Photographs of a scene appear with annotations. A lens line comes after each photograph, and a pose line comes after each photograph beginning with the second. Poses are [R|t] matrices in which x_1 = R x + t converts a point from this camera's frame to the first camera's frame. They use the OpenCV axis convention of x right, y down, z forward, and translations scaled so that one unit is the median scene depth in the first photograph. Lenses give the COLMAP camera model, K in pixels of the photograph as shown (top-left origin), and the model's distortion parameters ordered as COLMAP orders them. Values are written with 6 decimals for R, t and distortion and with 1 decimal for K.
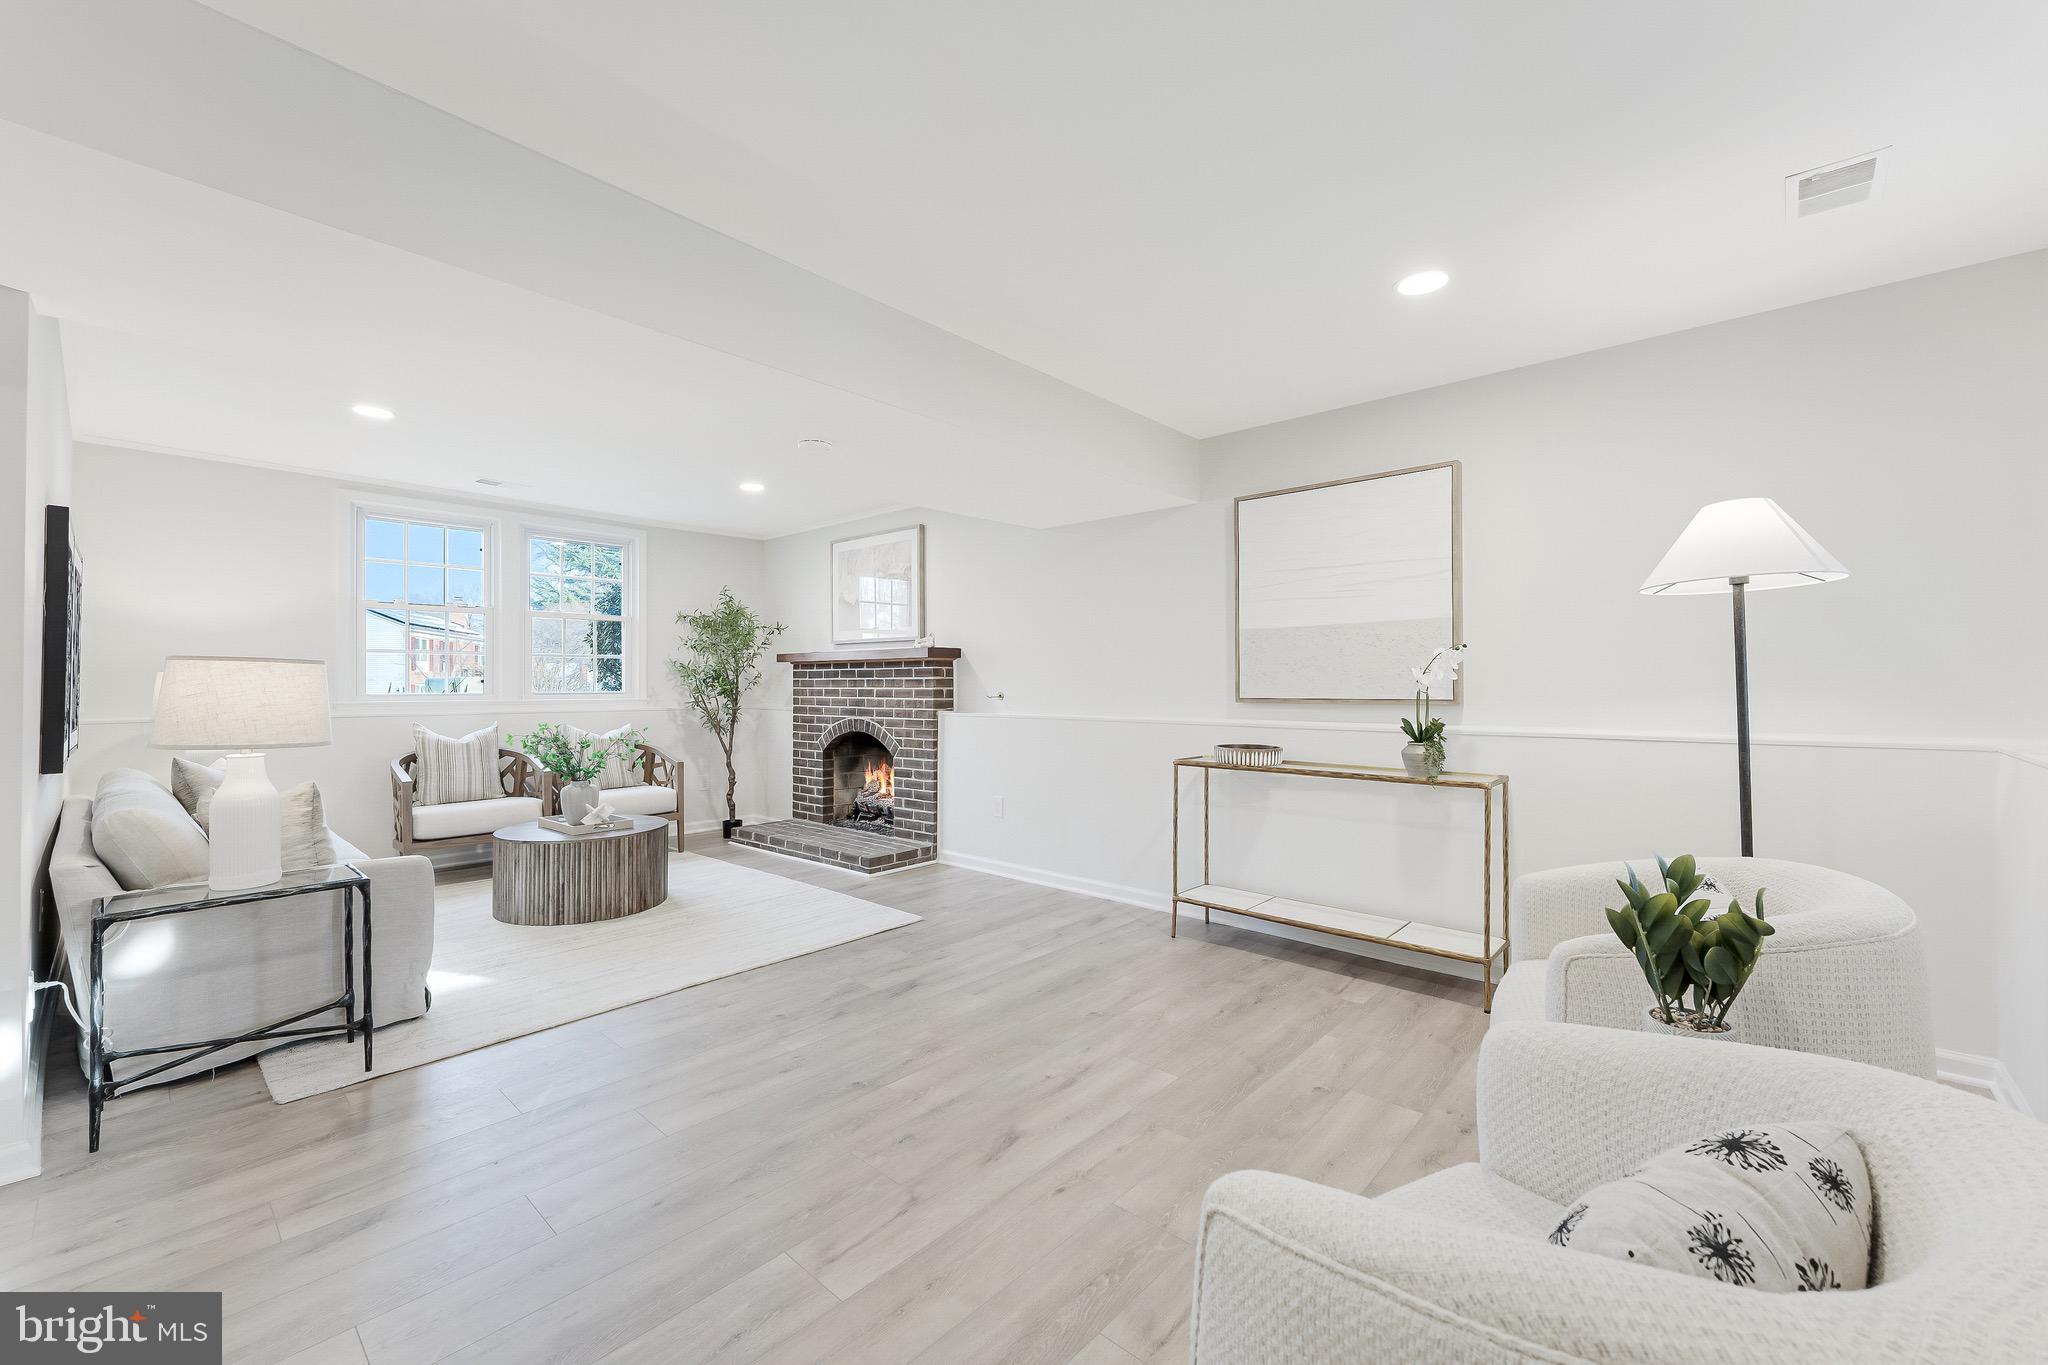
lens RADIAL K [[823.9, 0, 1028.2], [0, 823.9, 680.1], [0, 0, 1]] dist [-0.000708, -0.000139]
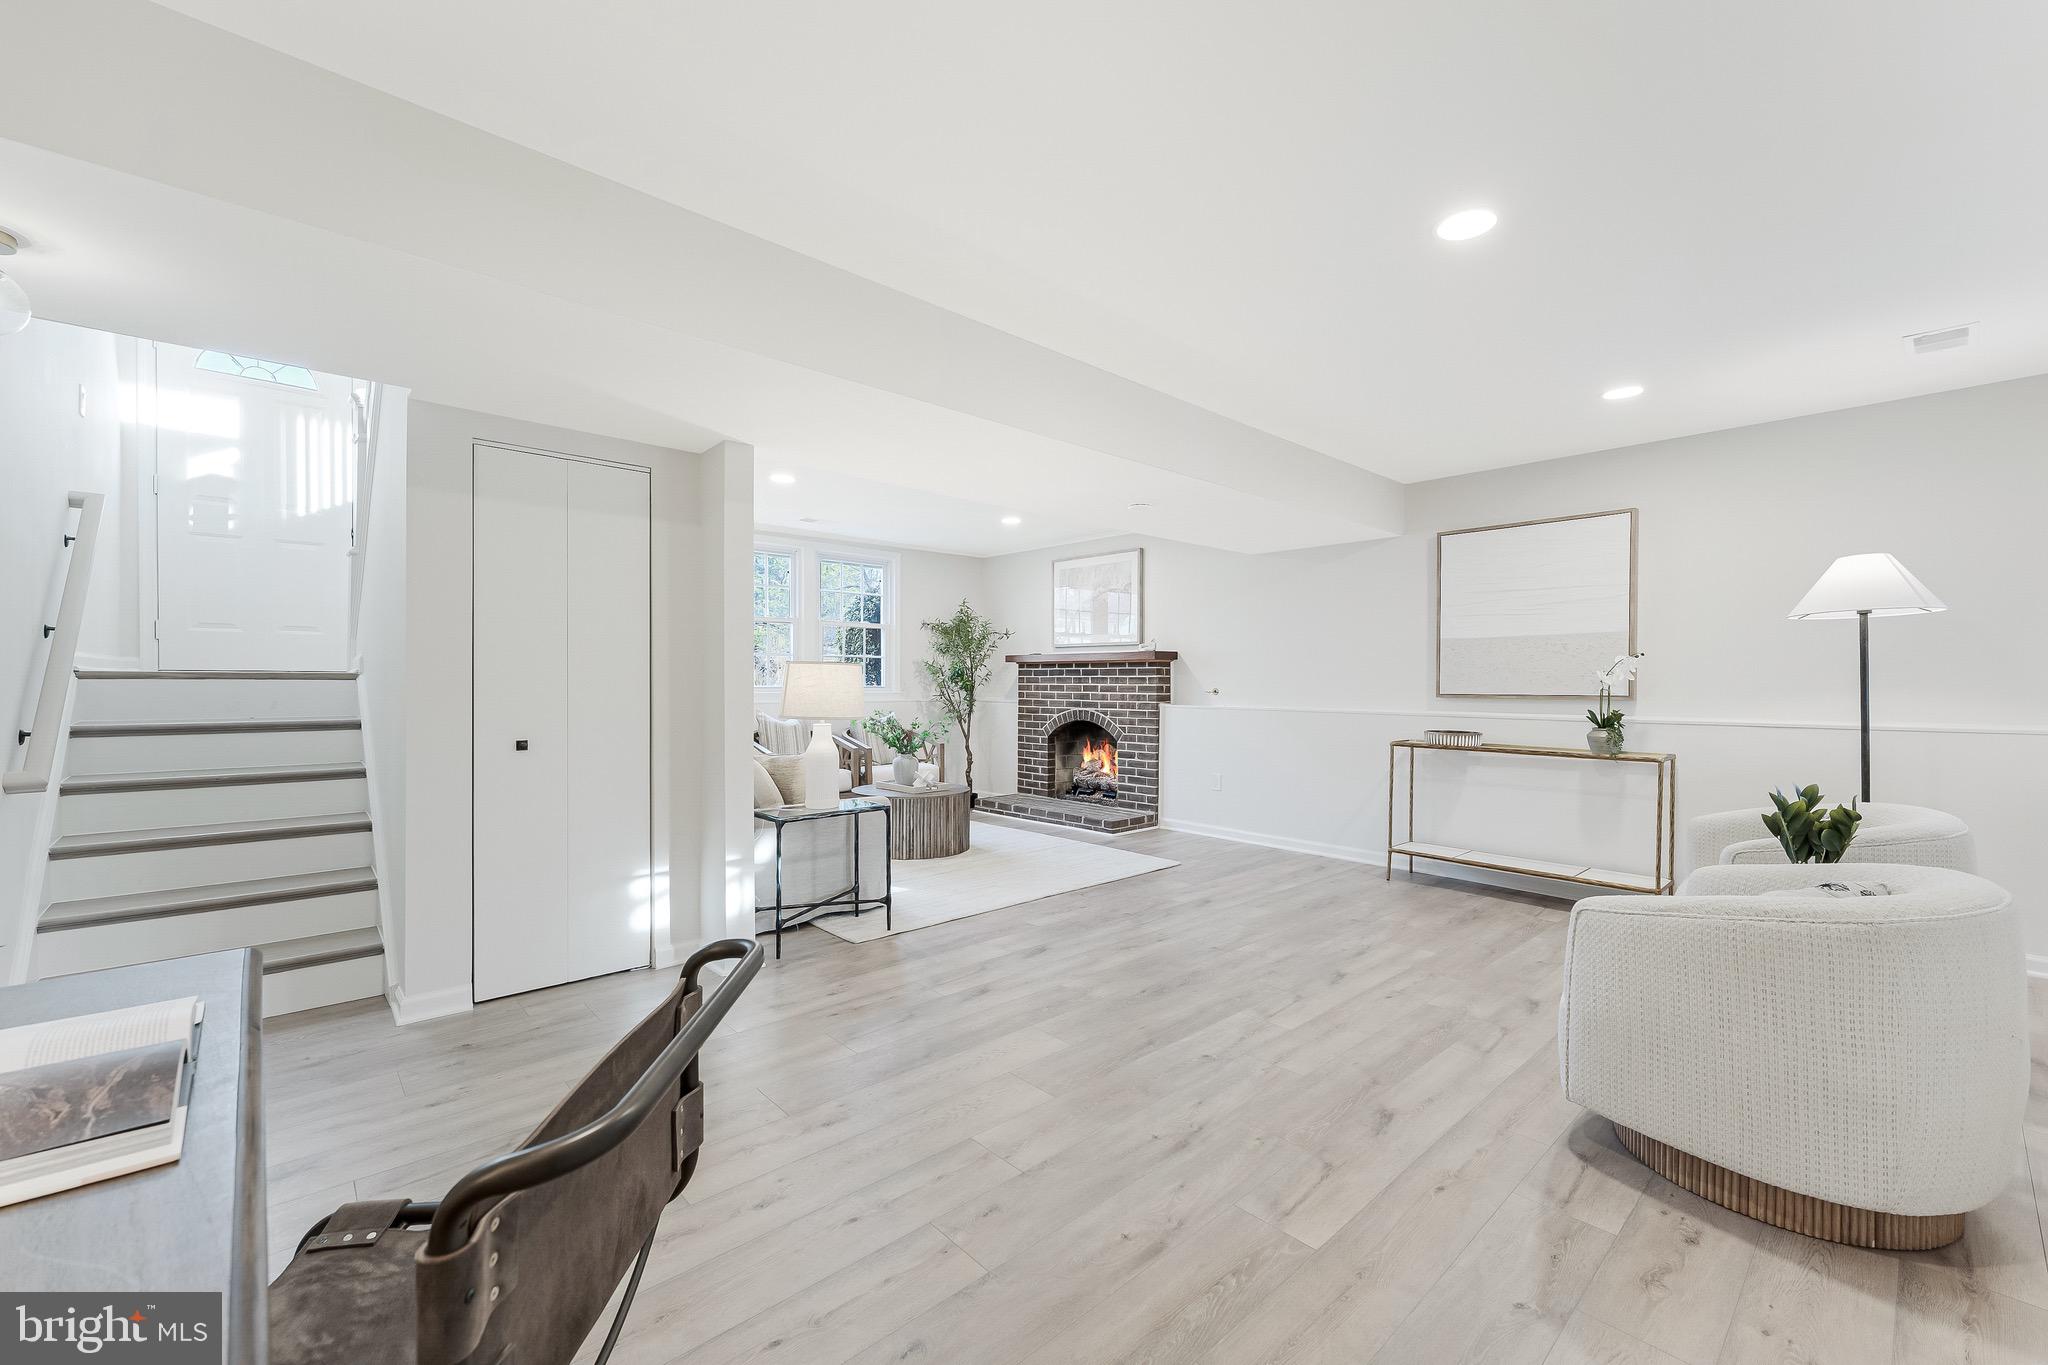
lens RADIAL K [[823.9, 0, 1035.5], [0, 823.9, 695.6], [0, 0, 1]] dist [-0.000708, -0.000139]
pose [[0.995486, 0.007213, -0.094634, -0.173092], [-0.005094, 0.999731, 0.022624, -0.000982], [0.094772, -0.022039, 0.995255, -0.226758]]
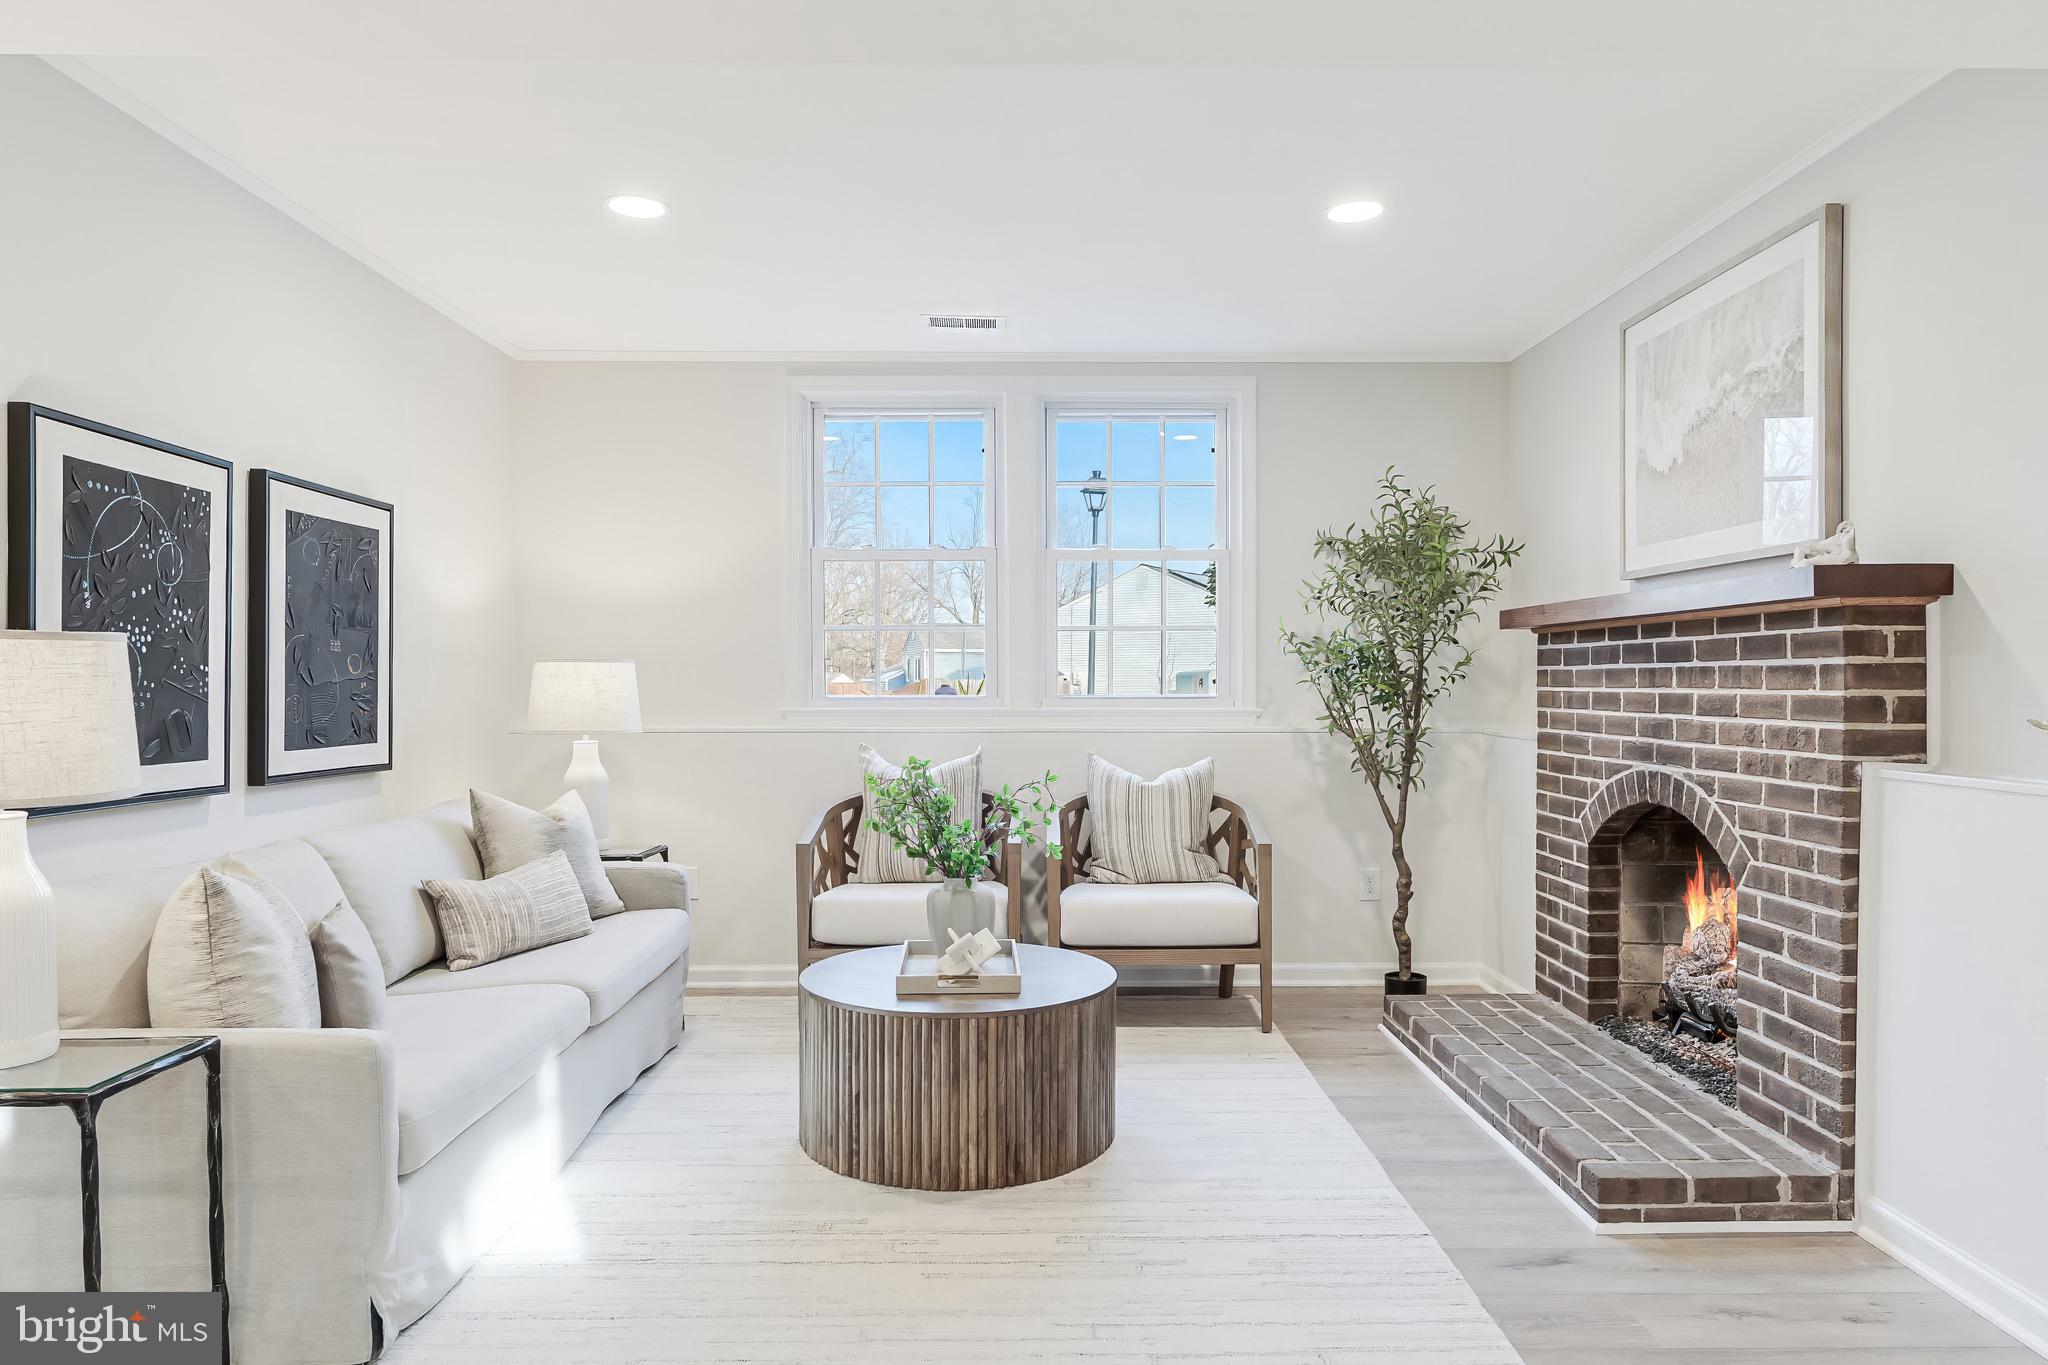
lens RADIAL K [[1313.1, 0, 1036.5], [0, 1313.1, 698.9], [0, 0, 1]] dist [-0.003888, 0.002539]
pose [[0.674593, 0.010624, -0.738113, 0.050659], [0.003694, 0.999835, 0.017767, 0.001958], [0.738180, -0.014712, 0.674443, 0.406541]]
